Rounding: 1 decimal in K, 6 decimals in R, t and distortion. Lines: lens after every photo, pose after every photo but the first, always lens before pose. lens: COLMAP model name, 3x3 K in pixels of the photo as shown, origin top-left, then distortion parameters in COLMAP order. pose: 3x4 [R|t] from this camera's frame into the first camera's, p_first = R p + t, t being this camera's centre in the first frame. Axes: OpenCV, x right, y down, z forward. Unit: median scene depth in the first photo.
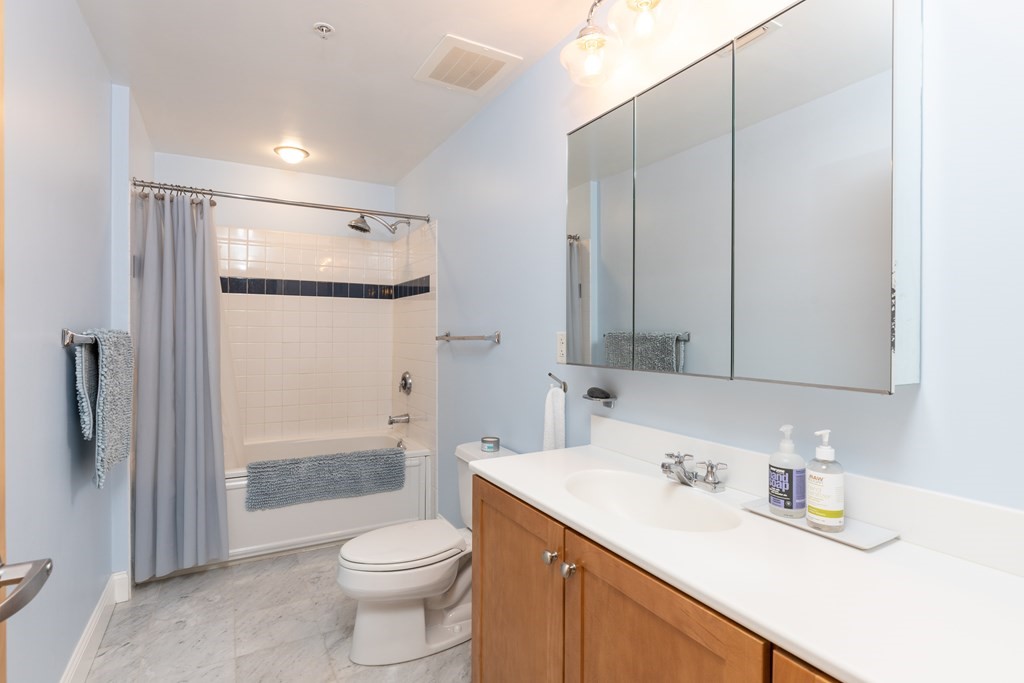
lens RADIAL K [[489.0, 0, 508.5], [0, 489.0, 332.7], [0, 0, 1]] dist [0.000899, 0.000386]
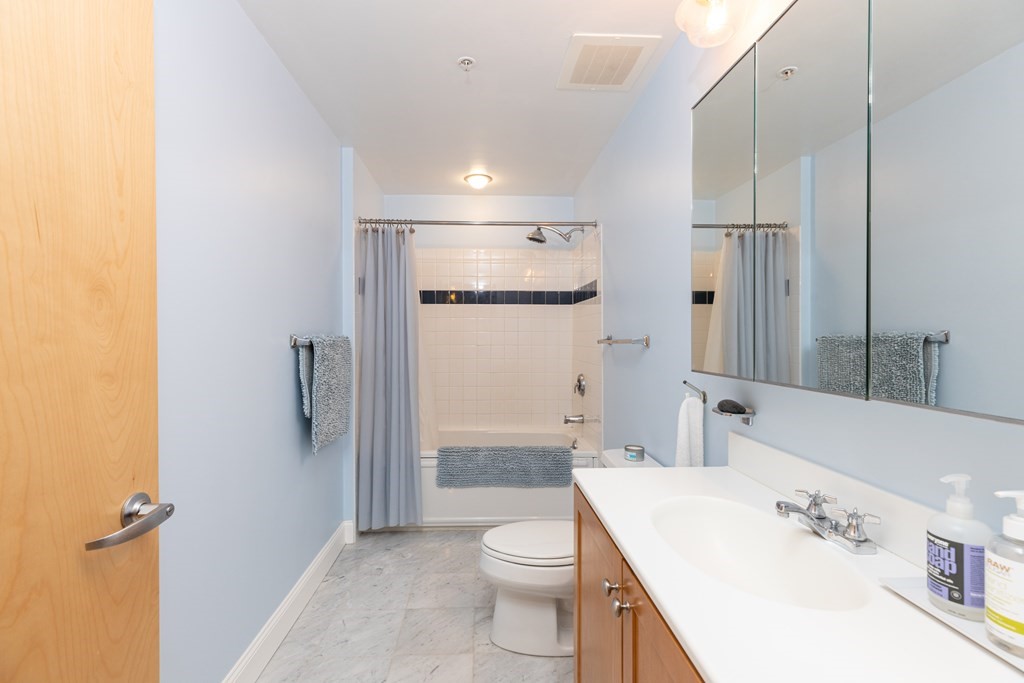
lens RADIAL K [[465.0, 0, 507.3], [0, 465.0, 337.1], [0, 0, 1]] dist [0.012721, -0.000110]
pose [[0.895287, -0.003492, -0.445475, 0.140145], [0.004337, 0.999990, 0.000878, 0.000559], [0.445468, -0.002719, 0.895294, 0.074297]]
